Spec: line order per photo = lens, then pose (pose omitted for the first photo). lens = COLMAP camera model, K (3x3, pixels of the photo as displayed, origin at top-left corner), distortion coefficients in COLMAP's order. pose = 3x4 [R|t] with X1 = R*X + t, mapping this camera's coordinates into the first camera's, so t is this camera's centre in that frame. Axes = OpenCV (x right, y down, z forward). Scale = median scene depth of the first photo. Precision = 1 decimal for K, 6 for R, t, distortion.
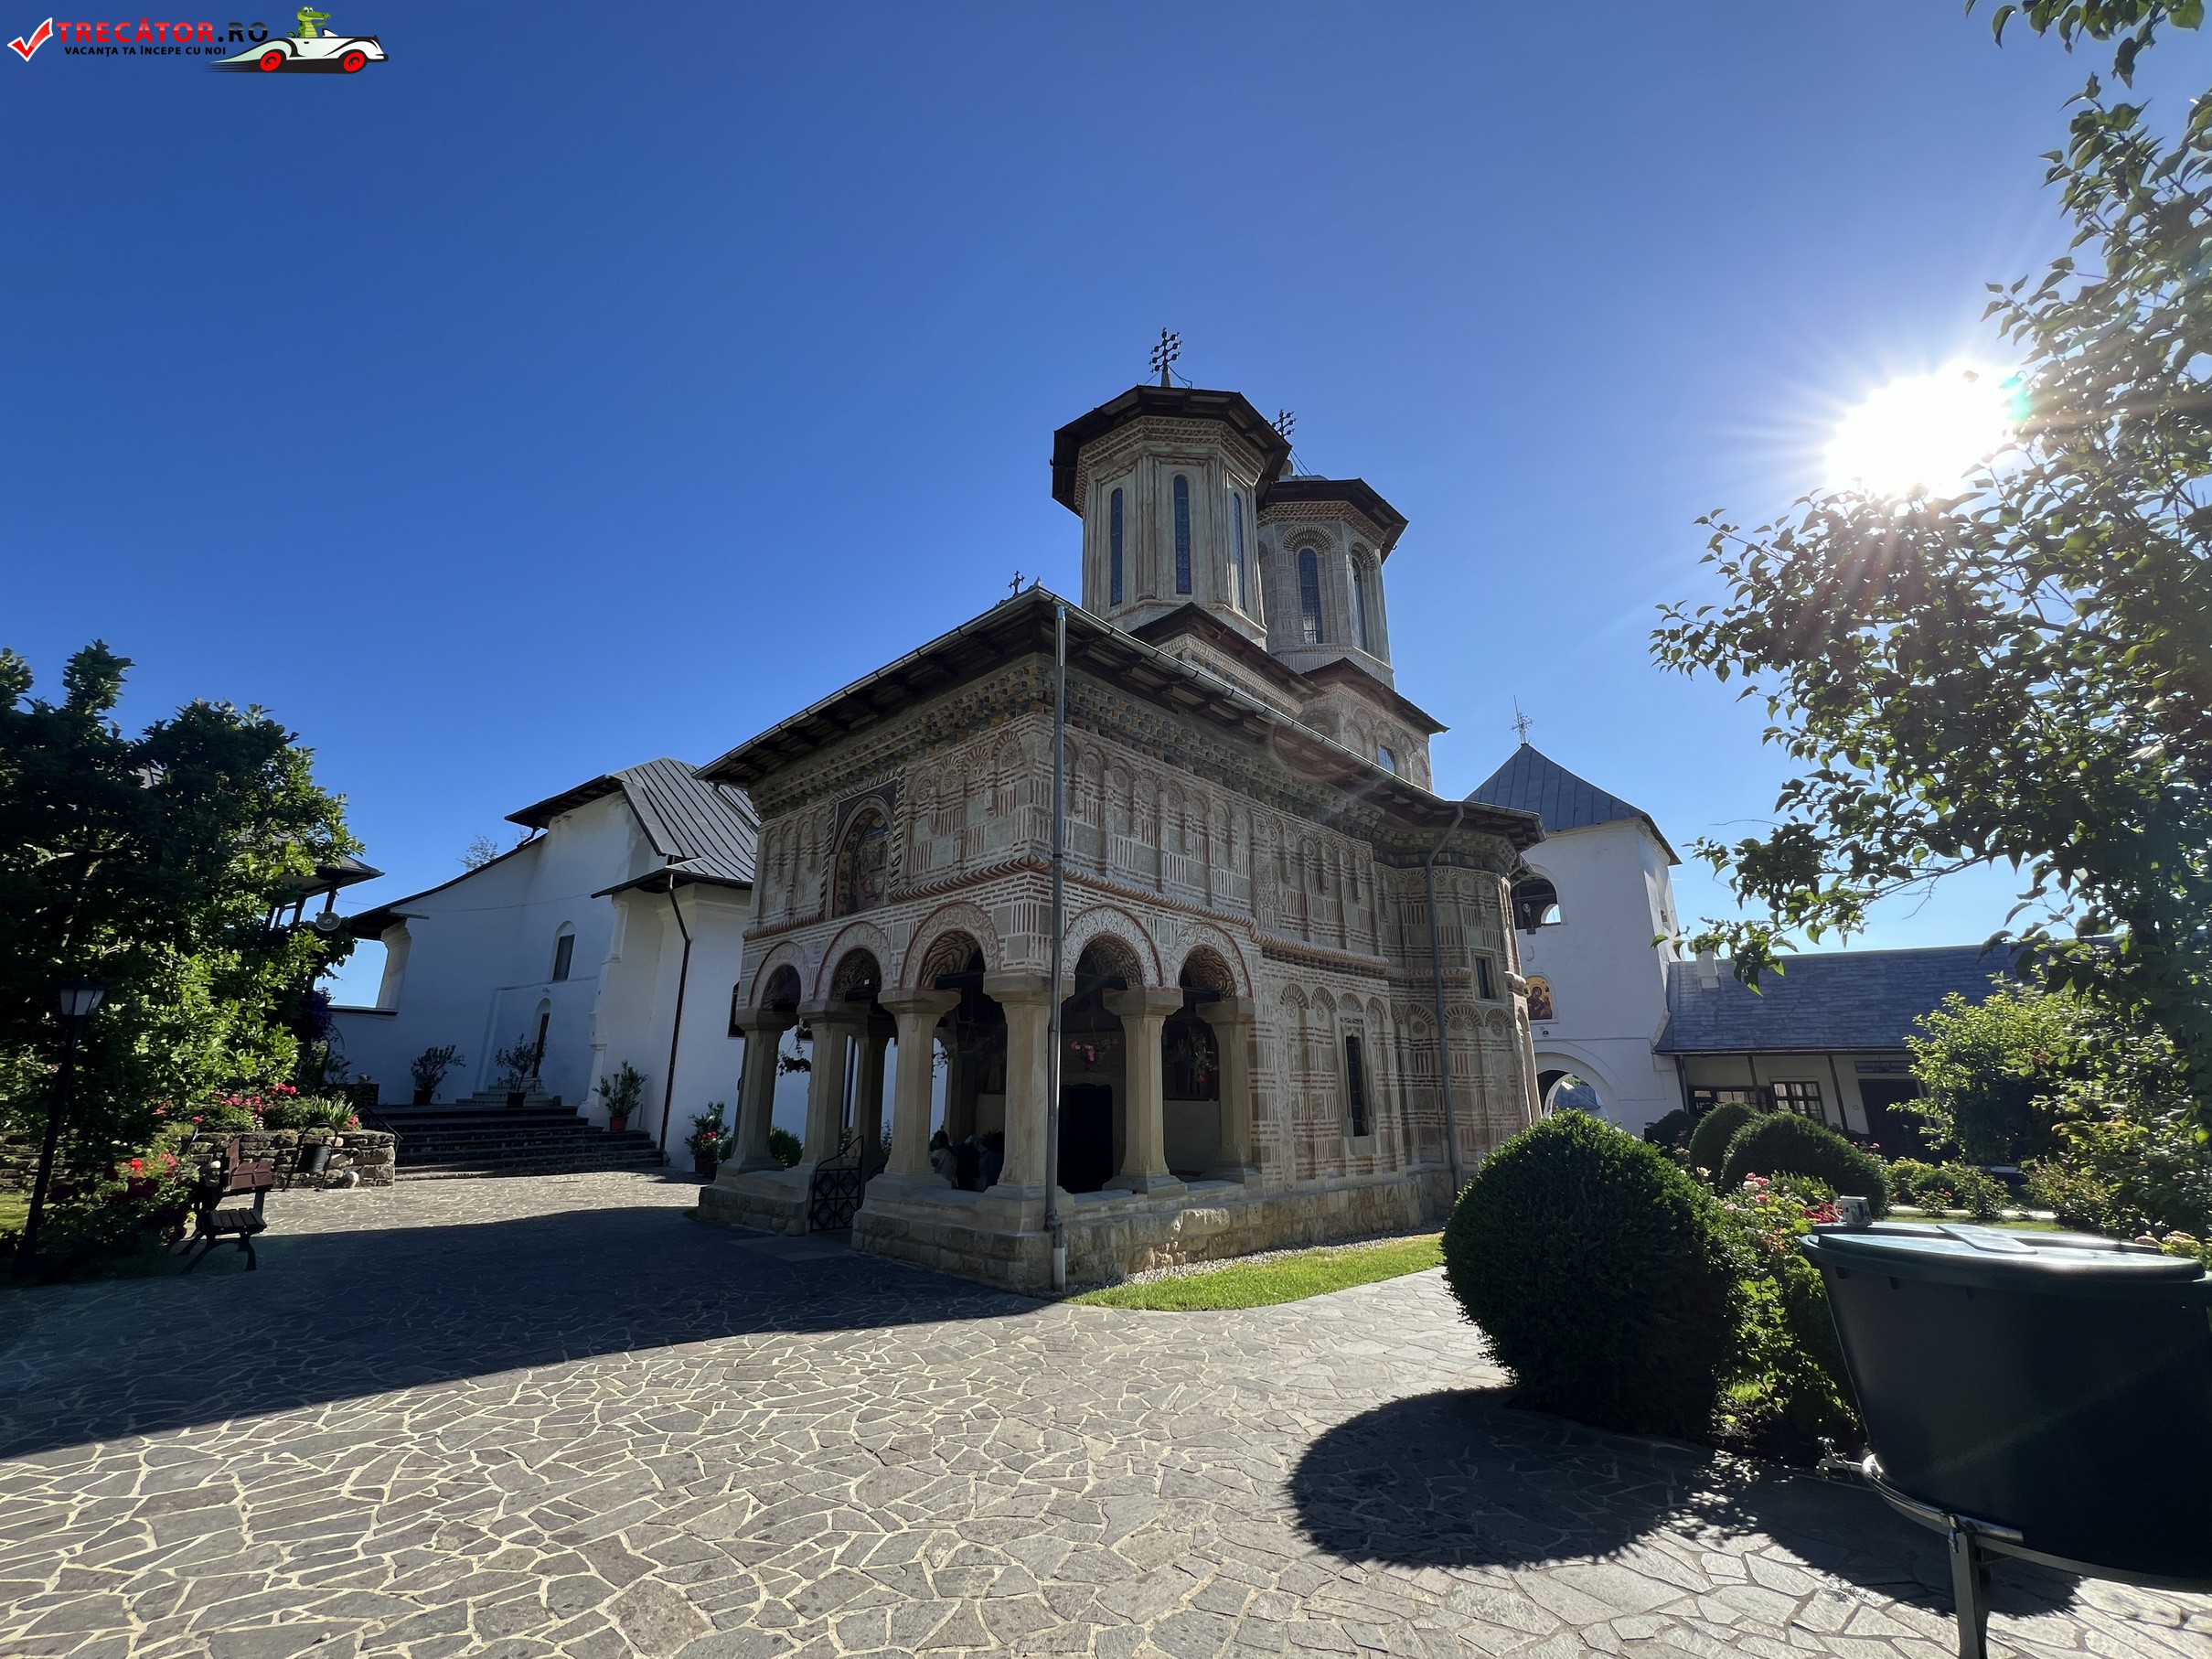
lens RADIAL K [[878.0, 0, 1113.5], [0, 878.0, 837.9], [0, 0, 1]] dist [-0.001715, 0.000764]
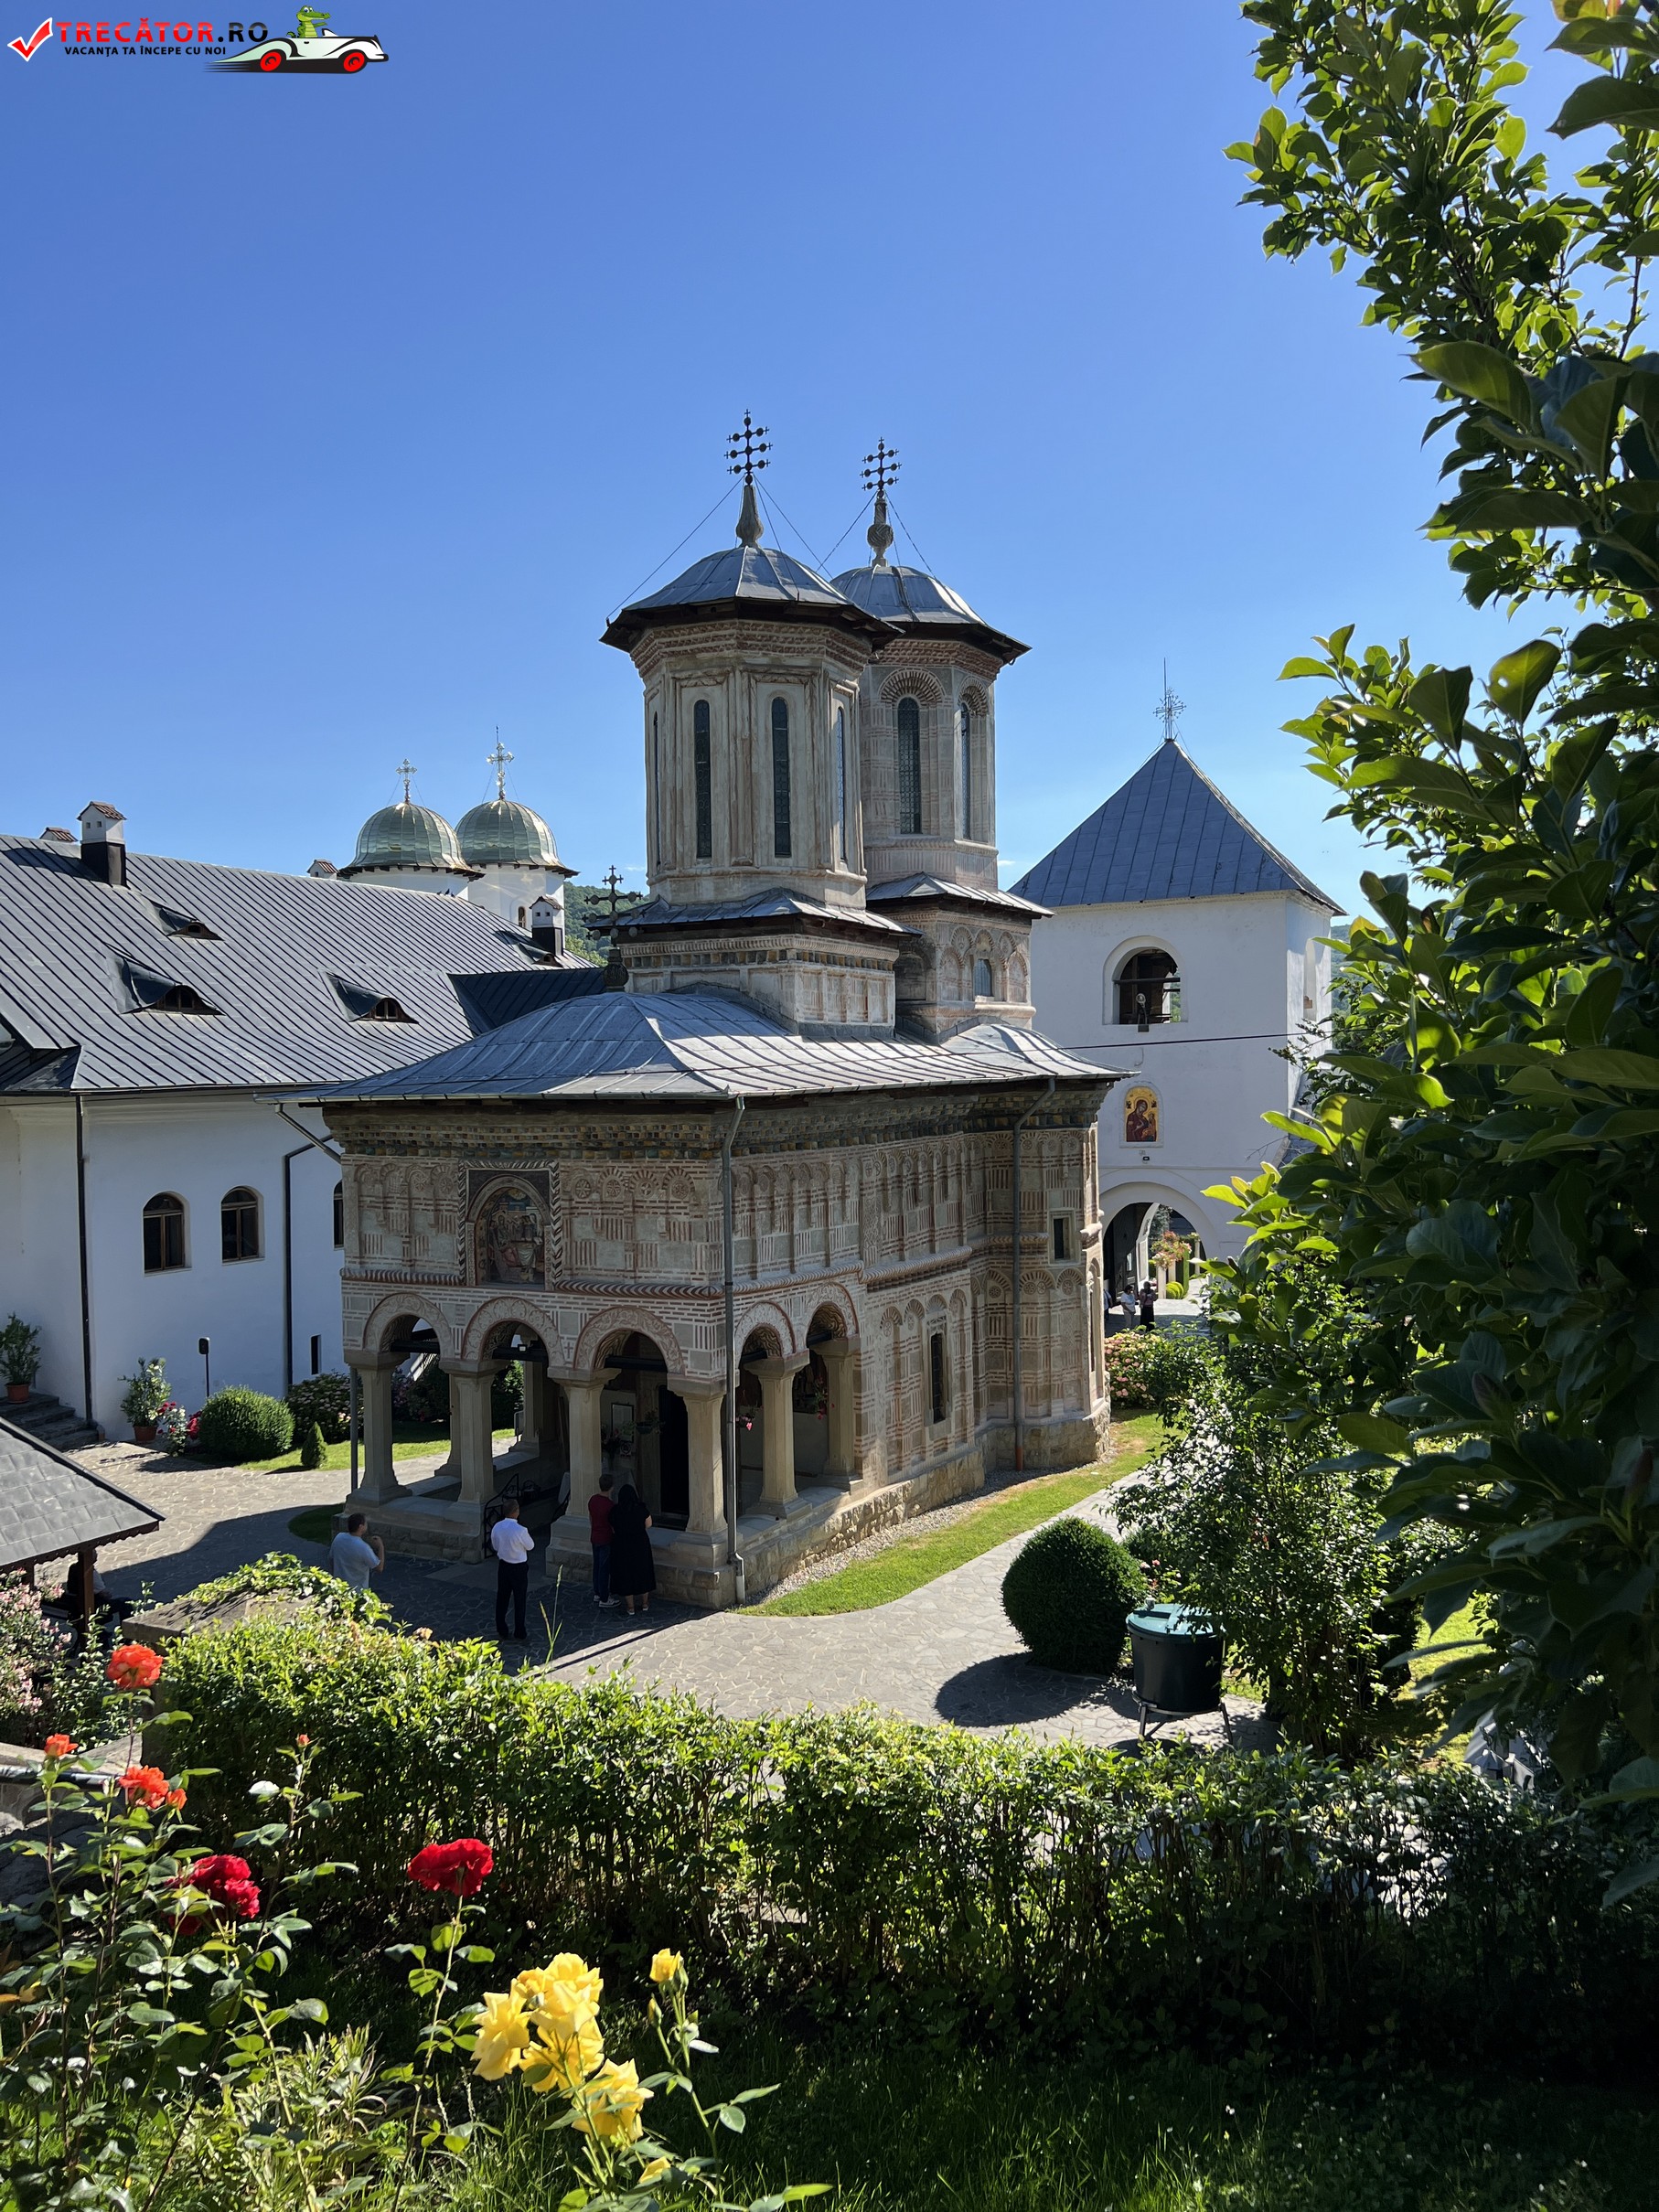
lens RADIAL K [[1665.9, 0, 847.8], [0, 1665.9, 1122.1], [0, 0, 1]] dist [0.046452, -0.047360]
pose [[0.970349, -0.023723, 0.240543, -0.329190], [-0.051310, 0.952273, 0.300903, -0.650416], [-0.236201, -0.304323, 0.922820, -0.808711]]
